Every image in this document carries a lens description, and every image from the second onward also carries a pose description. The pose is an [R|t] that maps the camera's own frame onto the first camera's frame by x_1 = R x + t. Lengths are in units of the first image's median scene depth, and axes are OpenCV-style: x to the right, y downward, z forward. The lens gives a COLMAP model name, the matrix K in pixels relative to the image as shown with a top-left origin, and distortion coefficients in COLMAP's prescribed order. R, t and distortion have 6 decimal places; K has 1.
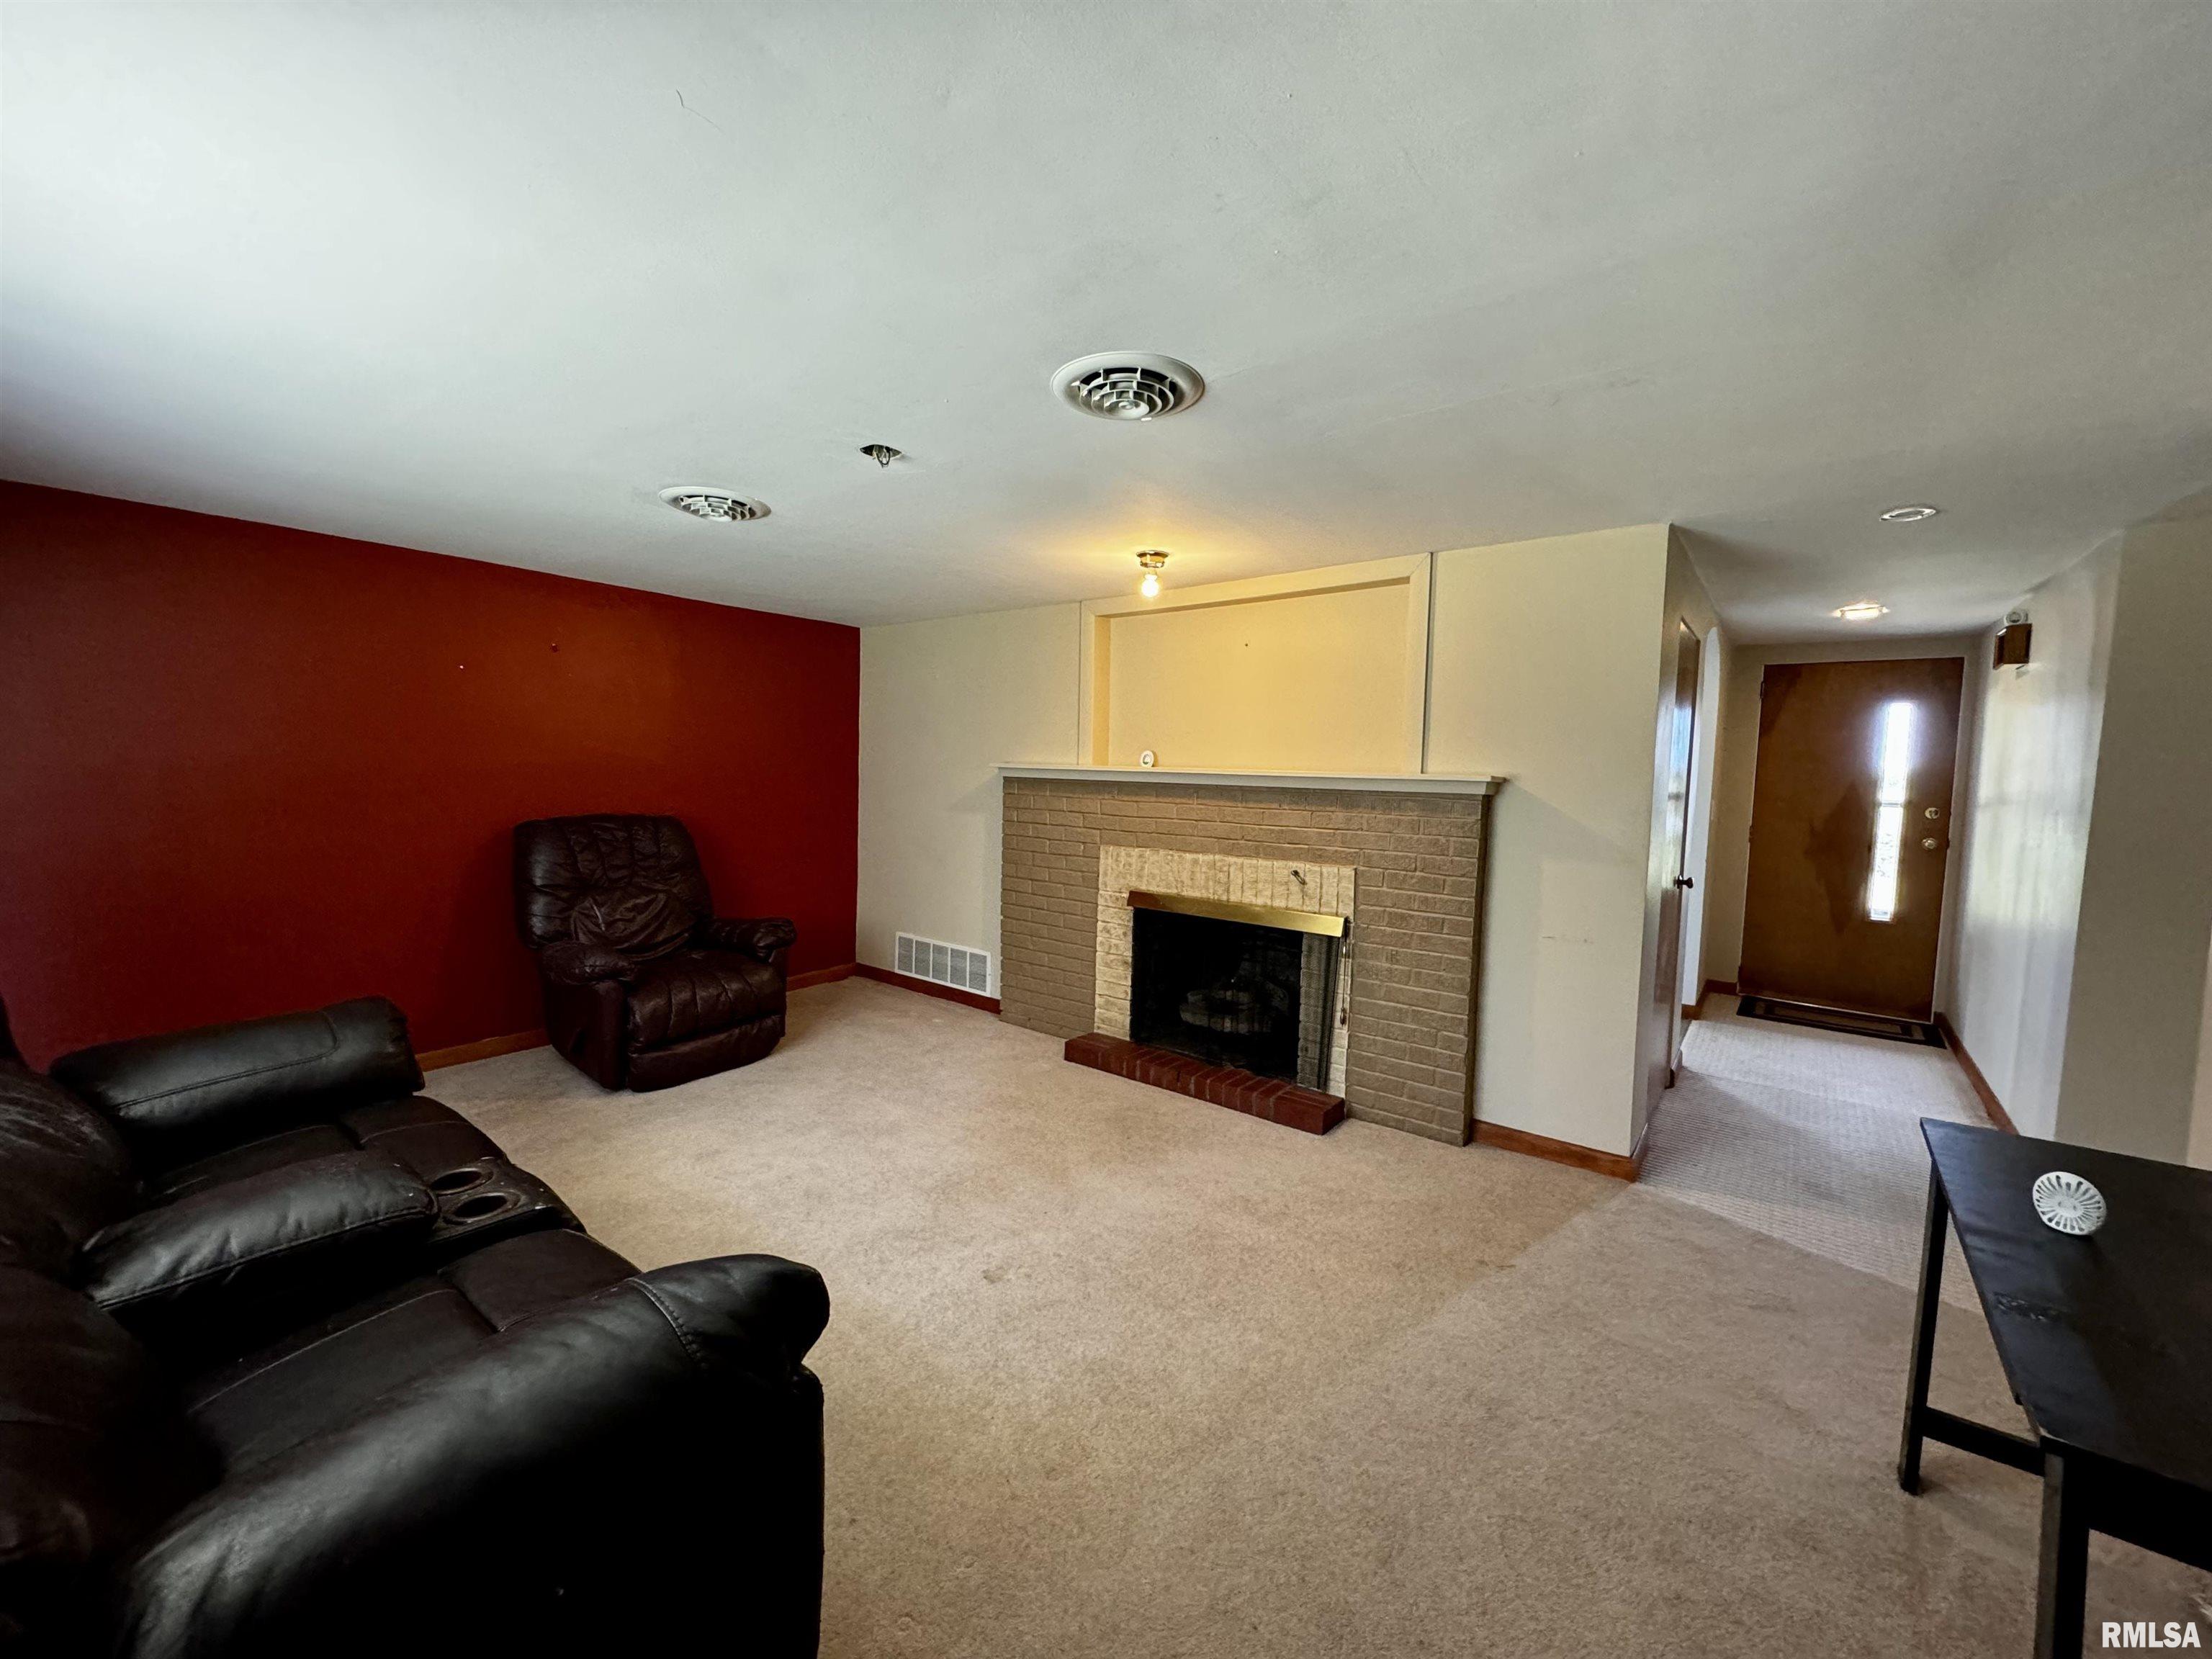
lens RADIAL K [[886.9, 0, 1103.6], [0, 886.9, 825.9], [0, 0, 1]] dist [-0.002391, 0.000015]
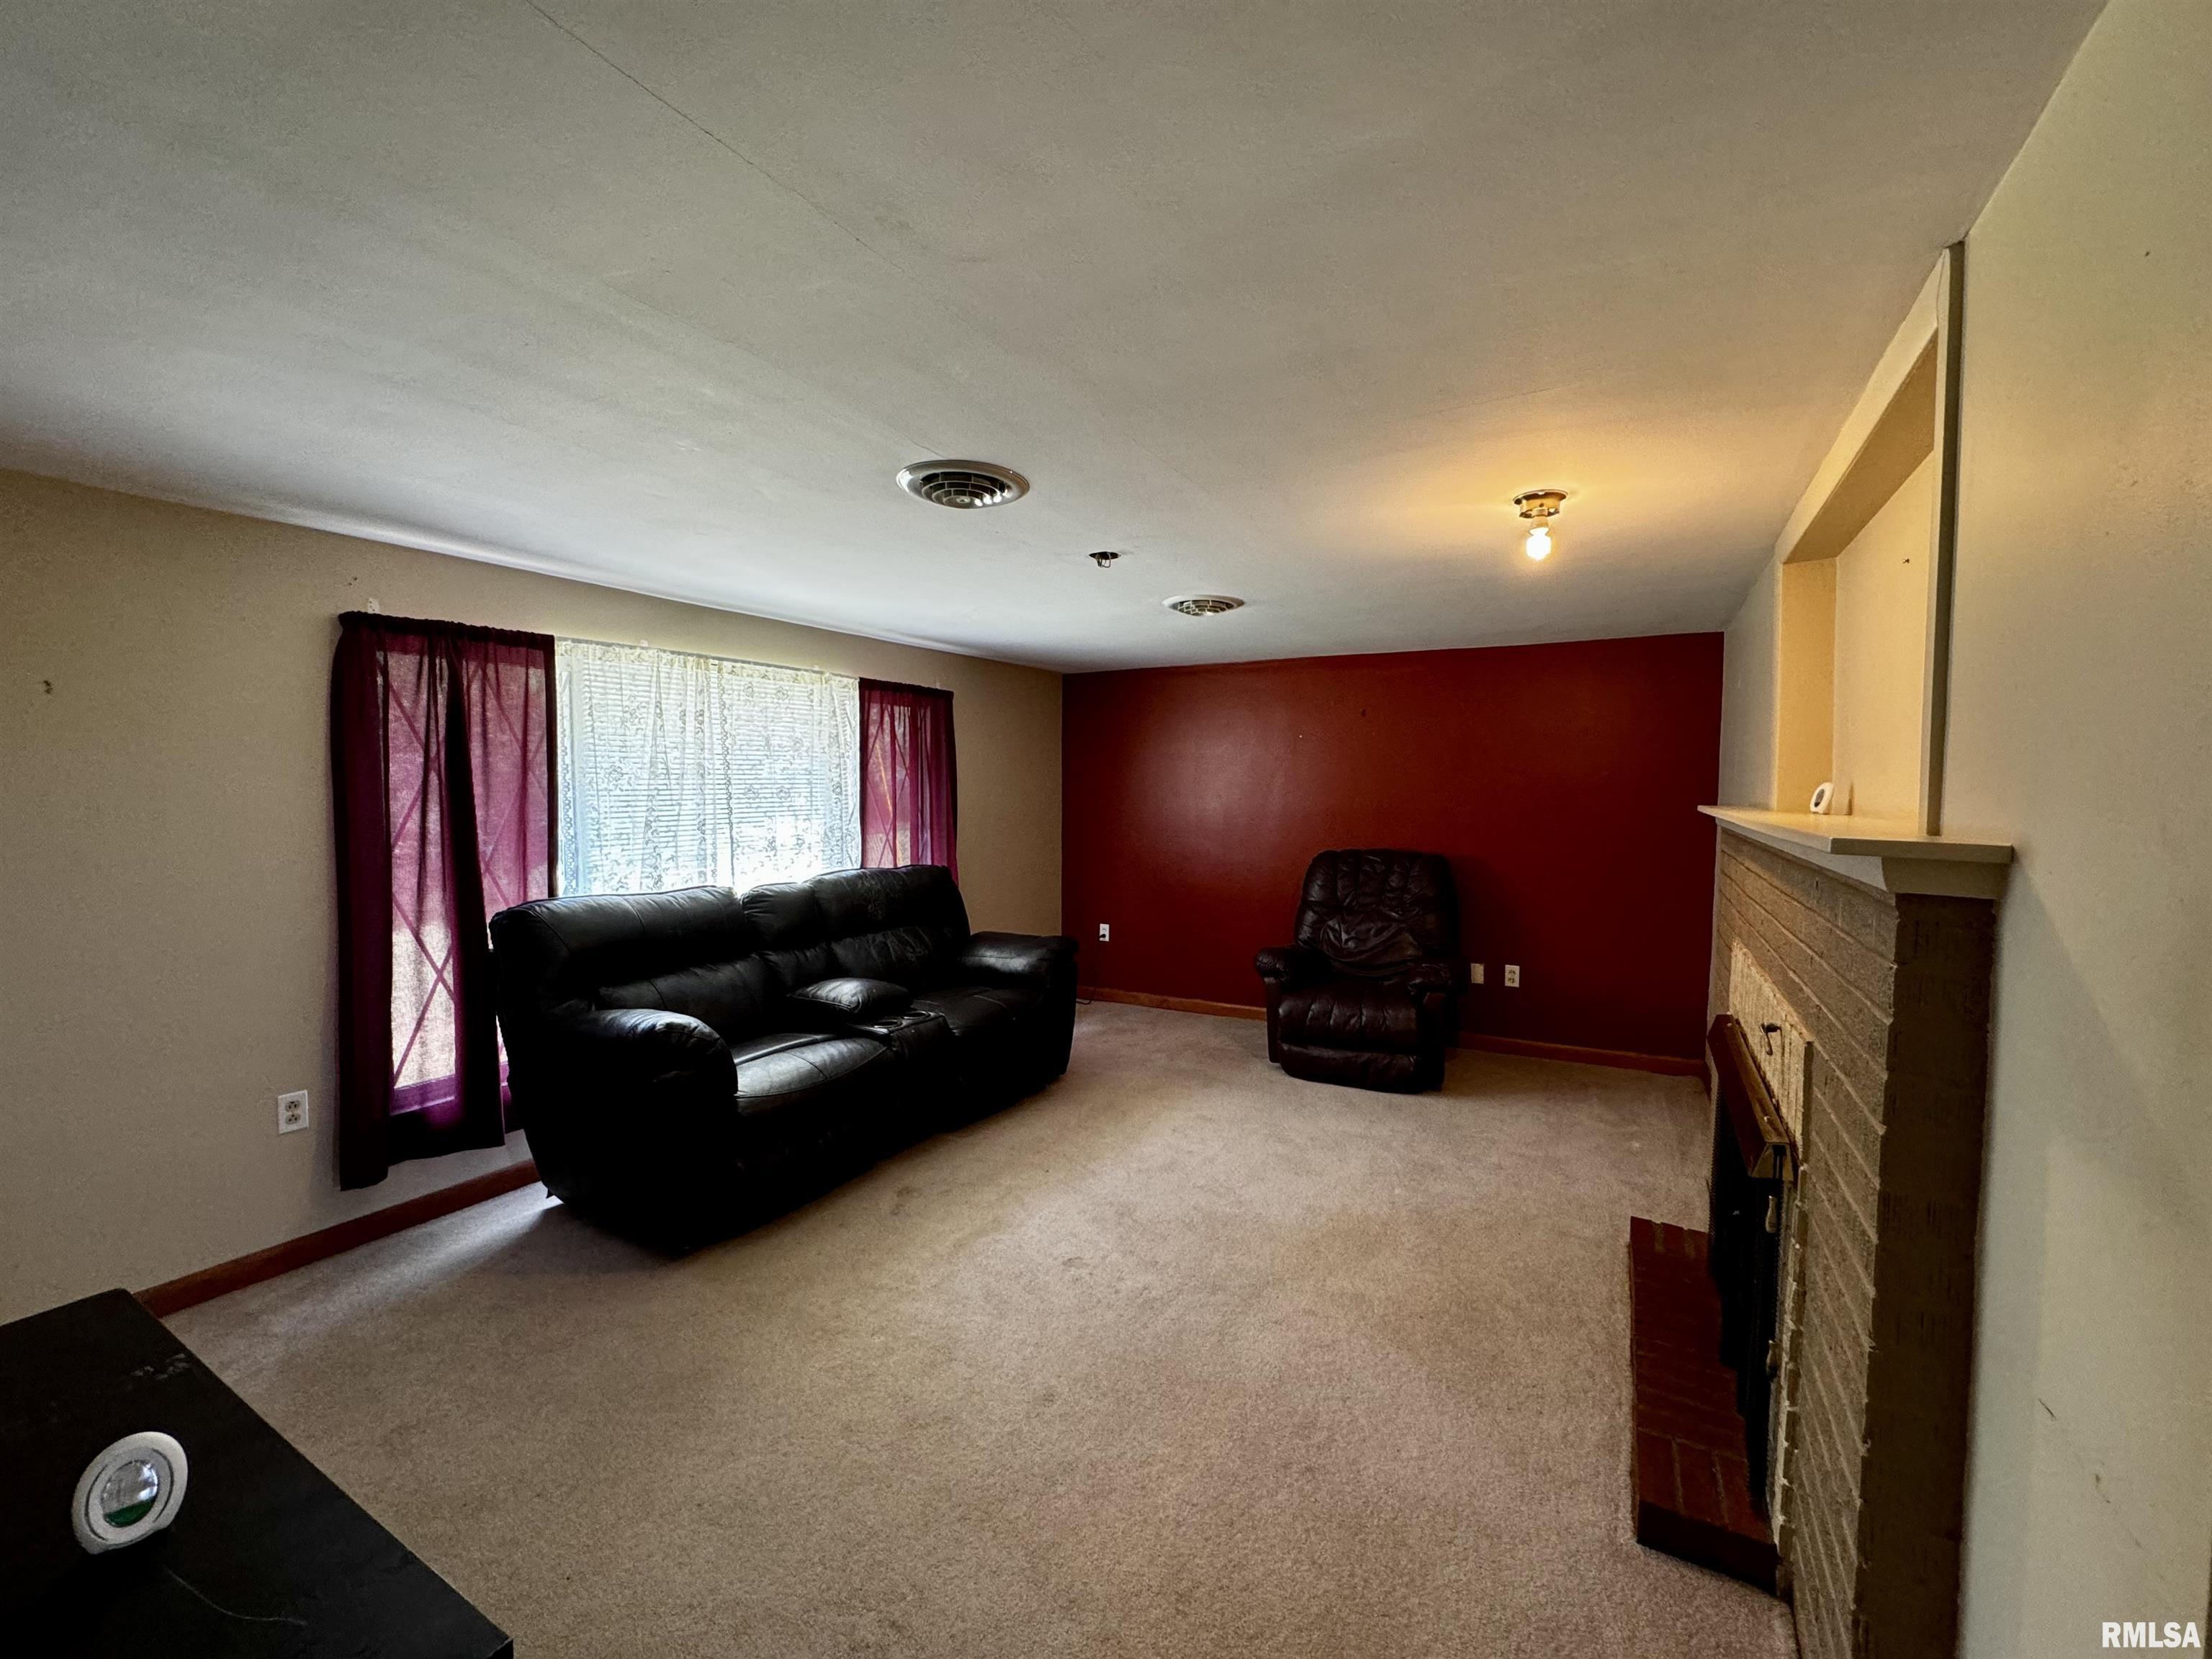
lens RADIAL K [[886.9, 0, 1106.5], [0, 886.9, 840.5], [0, 0, 1]] dist [-0.002391, 0.000015]
pose [[0.105784, 0.034437, -0.993793, 0.672753], [-0.059063, 0.997853, 0.028291, -0.044711], [0.992634, 0.055703, 0.107591, 0.603826]]
